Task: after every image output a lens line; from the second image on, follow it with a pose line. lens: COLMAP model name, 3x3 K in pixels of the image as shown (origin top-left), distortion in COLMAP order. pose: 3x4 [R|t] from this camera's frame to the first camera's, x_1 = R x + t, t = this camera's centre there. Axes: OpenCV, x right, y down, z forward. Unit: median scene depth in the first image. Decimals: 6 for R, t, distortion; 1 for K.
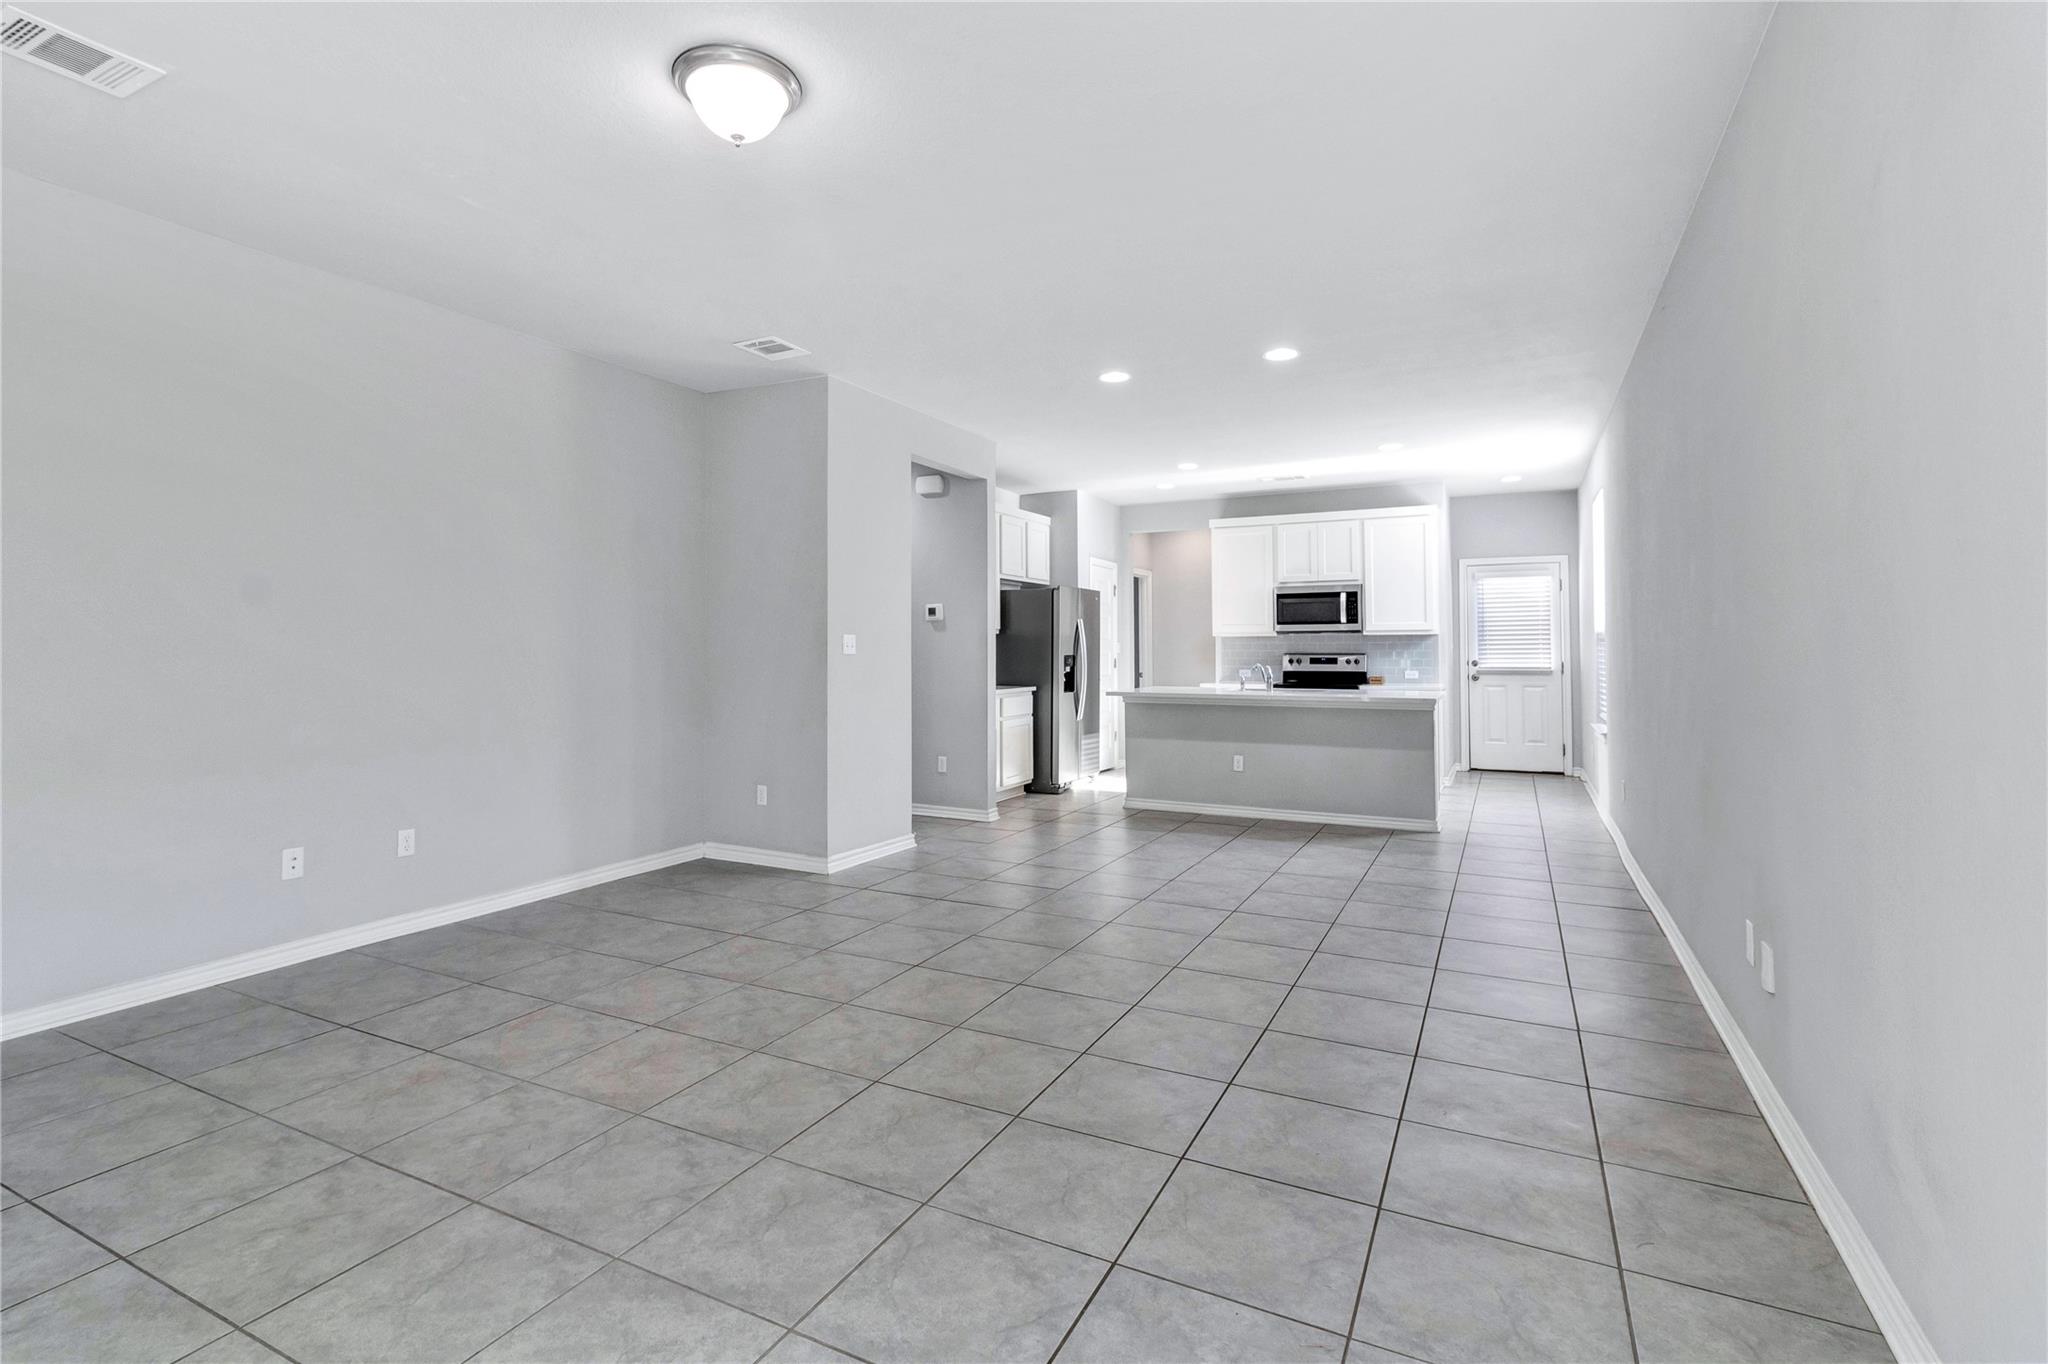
lens RADIAL K [[966.7, 0, 1011.0], [0, 966.7, 648.9], [0, 0, 1]] dist [0.000865, 0.000062]
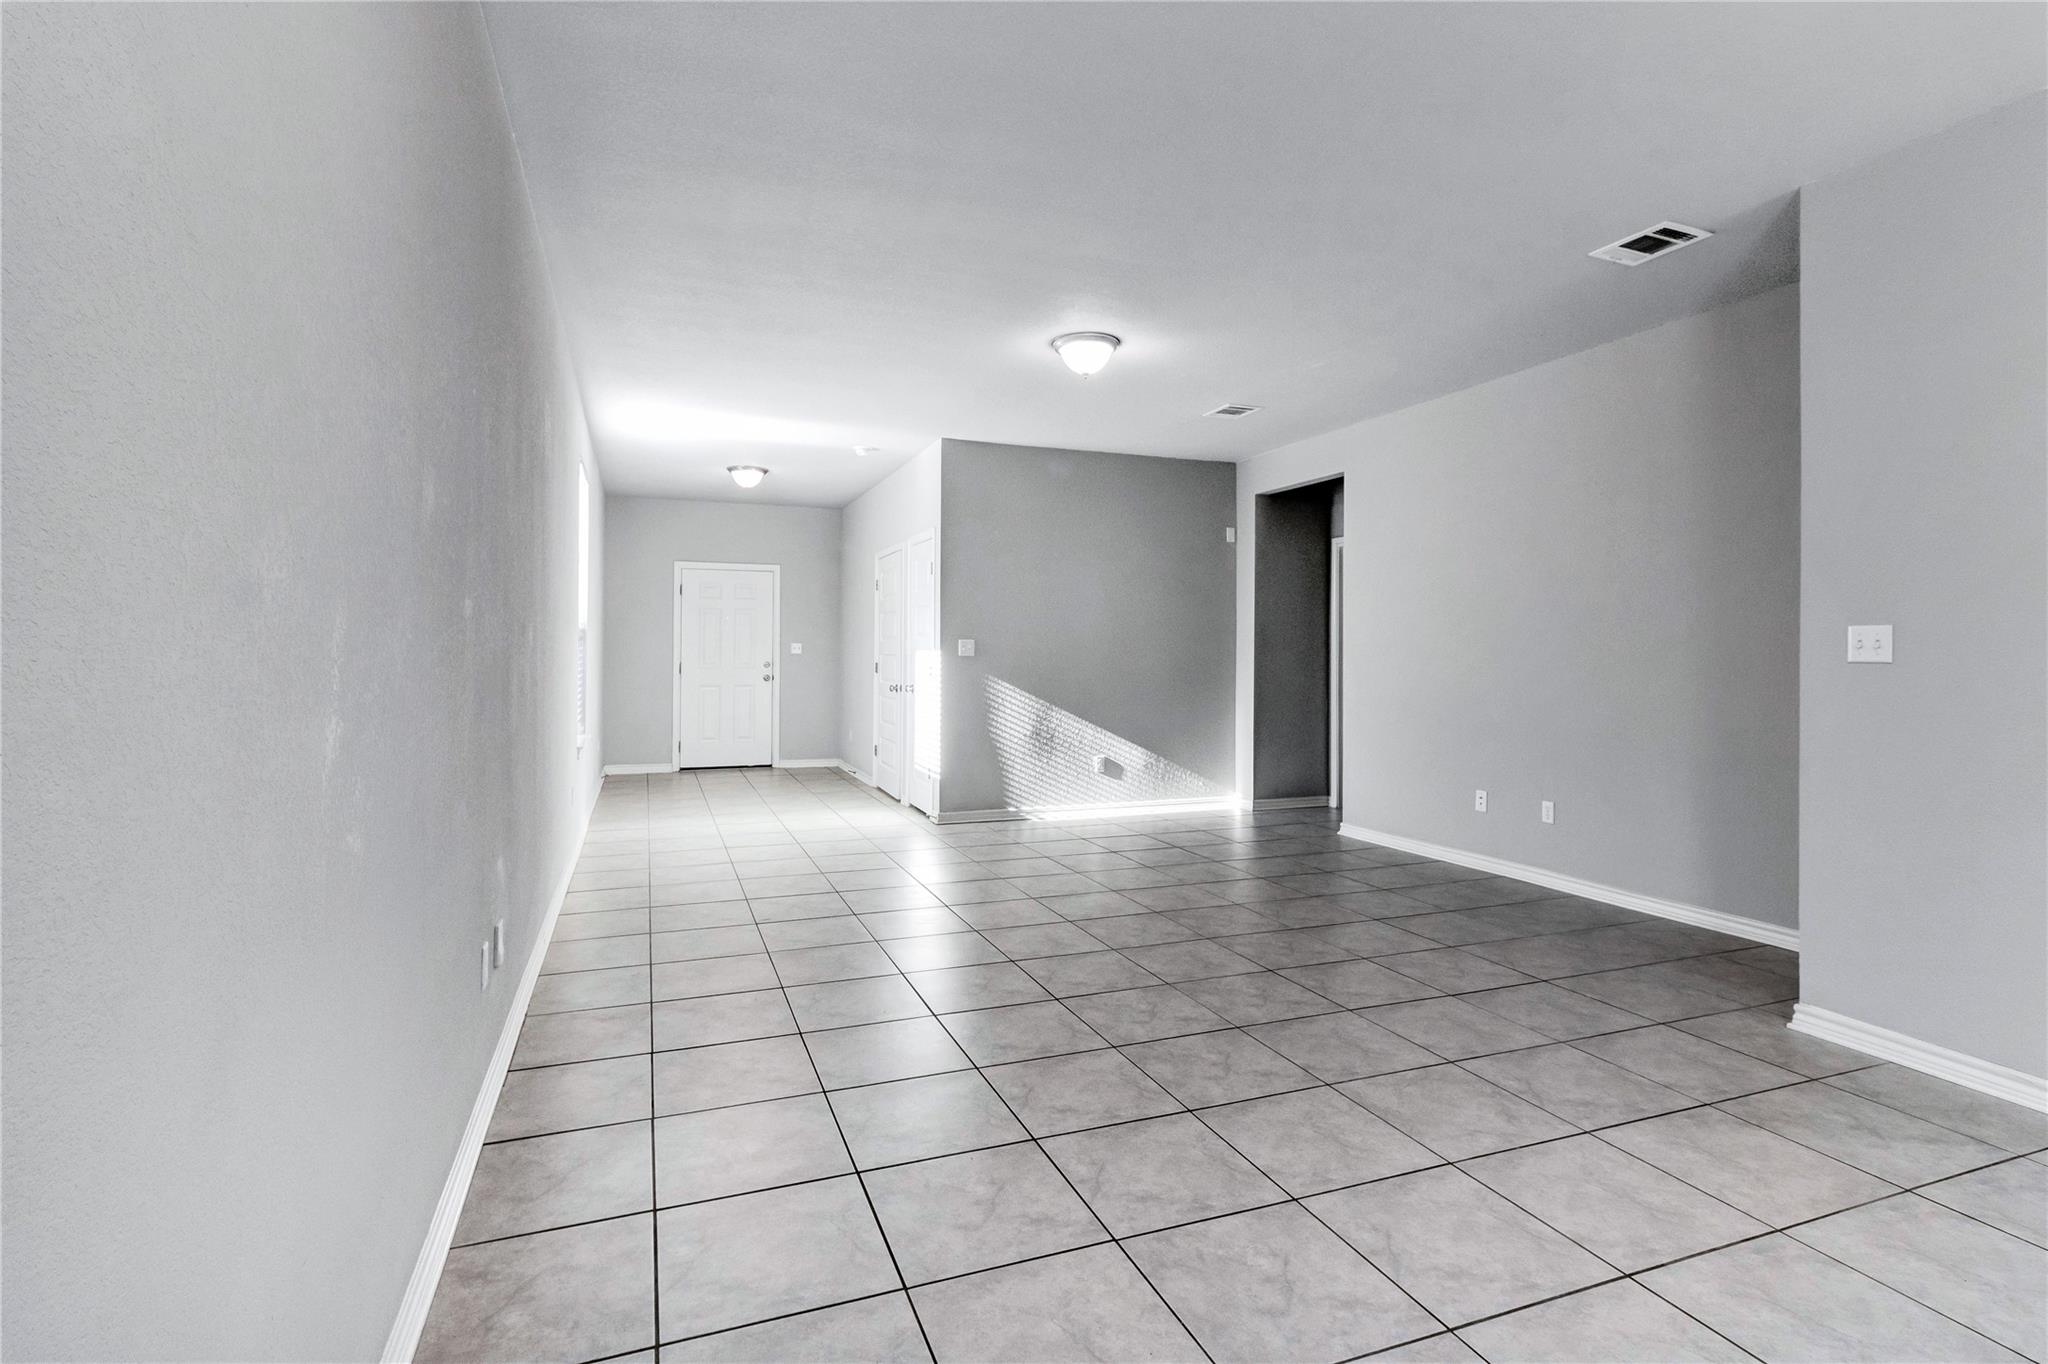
lens RADIAL K [[966.7, 0, 1011.0], [0, 966.7, 648.9], [0, 0, 1]] dist [0.000865, 0.000062]
pose [[-0.668213, -0.006214, -0.743944, 0.815214], [-0.001735, 0.999975, -0.006794, 0.004510], [0.743968, -0.003248, -0.668208, 1.453455]]
